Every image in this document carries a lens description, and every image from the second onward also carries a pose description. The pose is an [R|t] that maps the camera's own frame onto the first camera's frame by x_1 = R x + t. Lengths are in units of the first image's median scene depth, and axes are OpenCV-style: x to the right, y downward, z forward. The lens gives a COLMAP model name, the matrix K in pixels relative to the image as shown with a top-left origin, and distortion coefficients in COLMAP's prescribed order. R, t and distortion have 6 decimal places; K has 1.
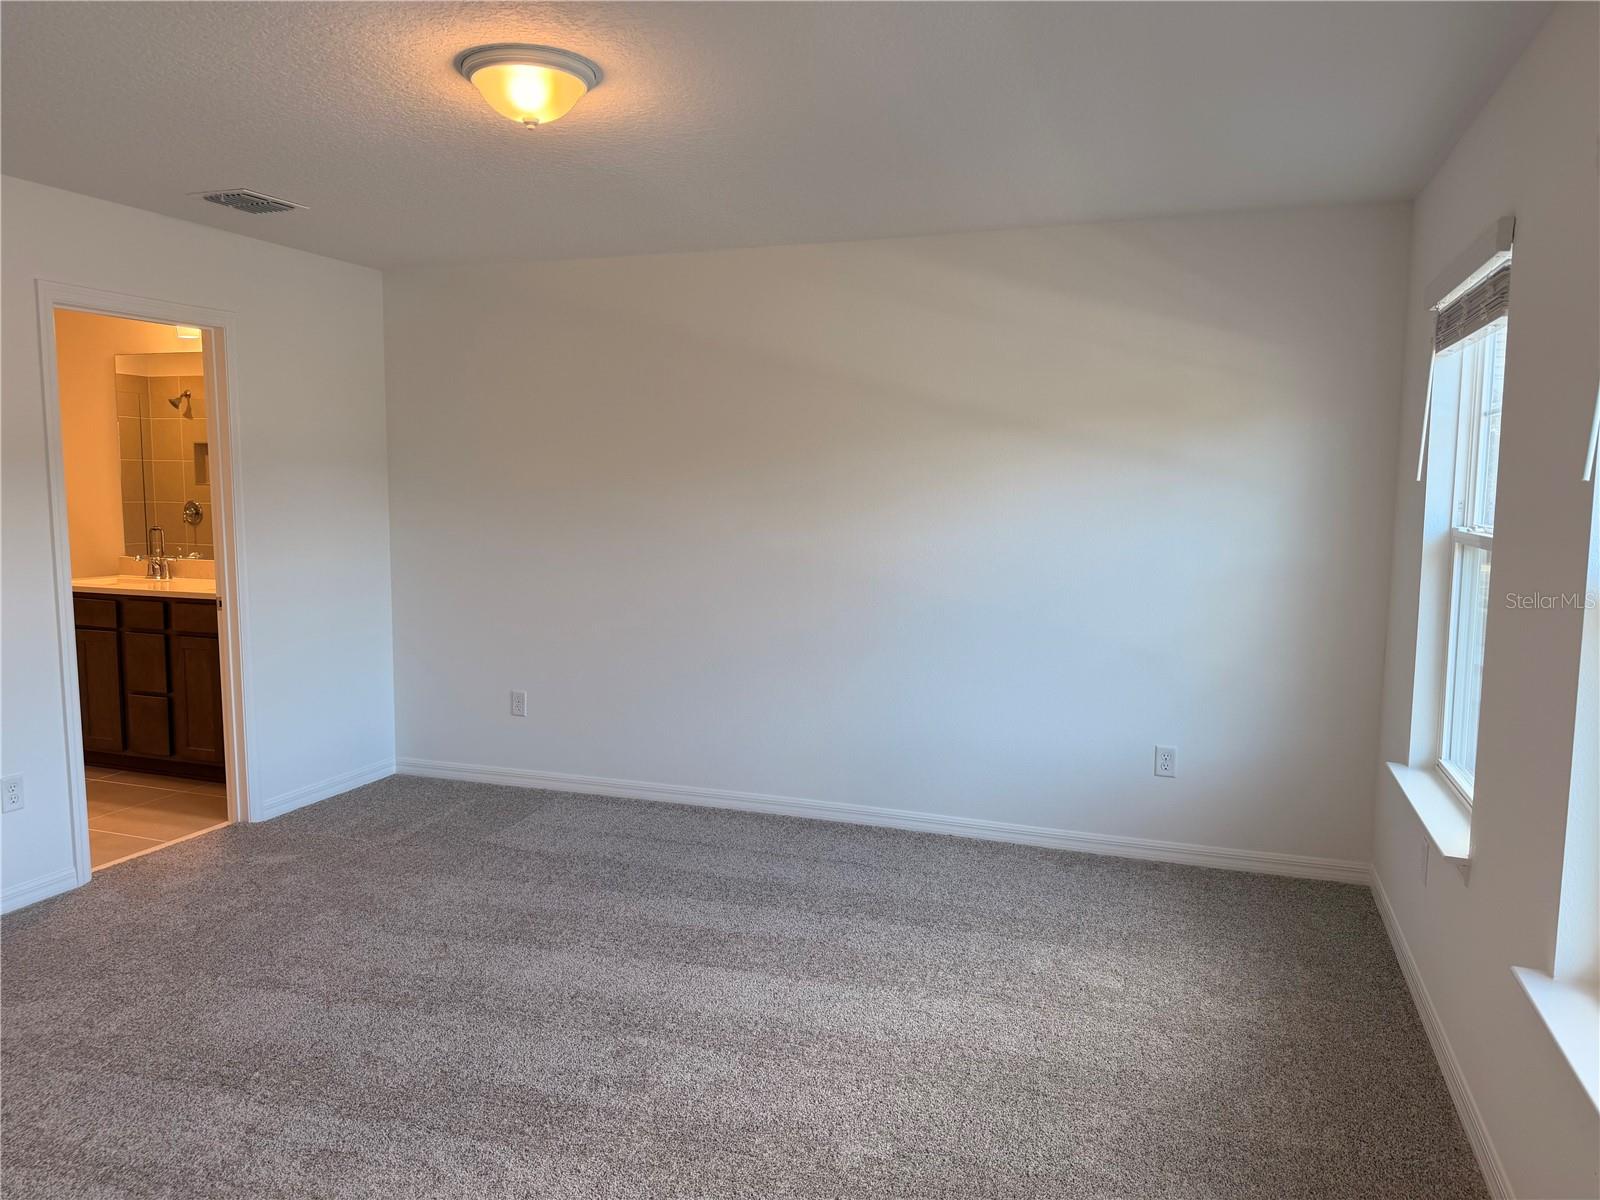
lens RADIAL K [[1114.5, 0, 794.1], [0, 1114.5, 602.1], [0, 0, 1]] dist [0.006520, -0.012903]
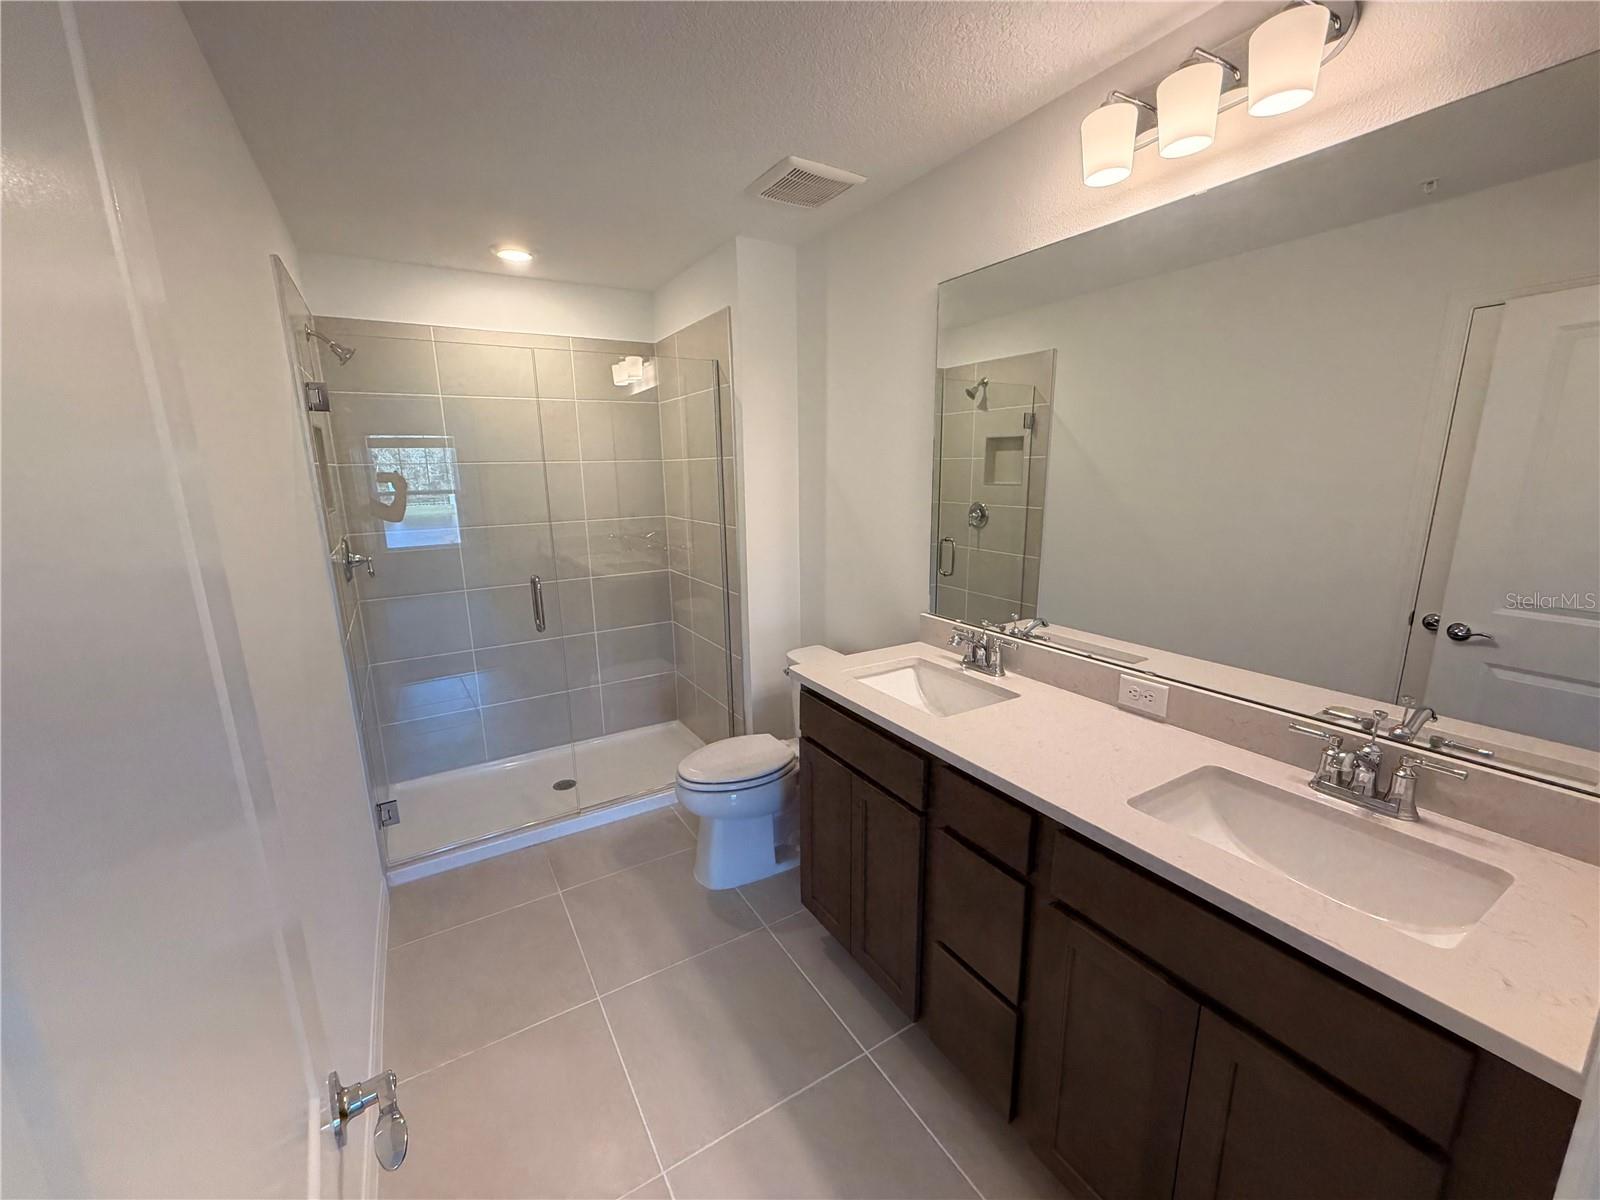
lens RADIAL K [[641.4, 0, 800.0], [0, 641.4, 600.0], [0, 0, 1]] dist [-0.000145, -0.000011]
pose [[0.775892, 0.113599, -0.620554, -0.319835], [-0.050873, 0.991717, 0.117937, -0.066403], [0.628812, -0.059937, 0.775244, 0.497935]]
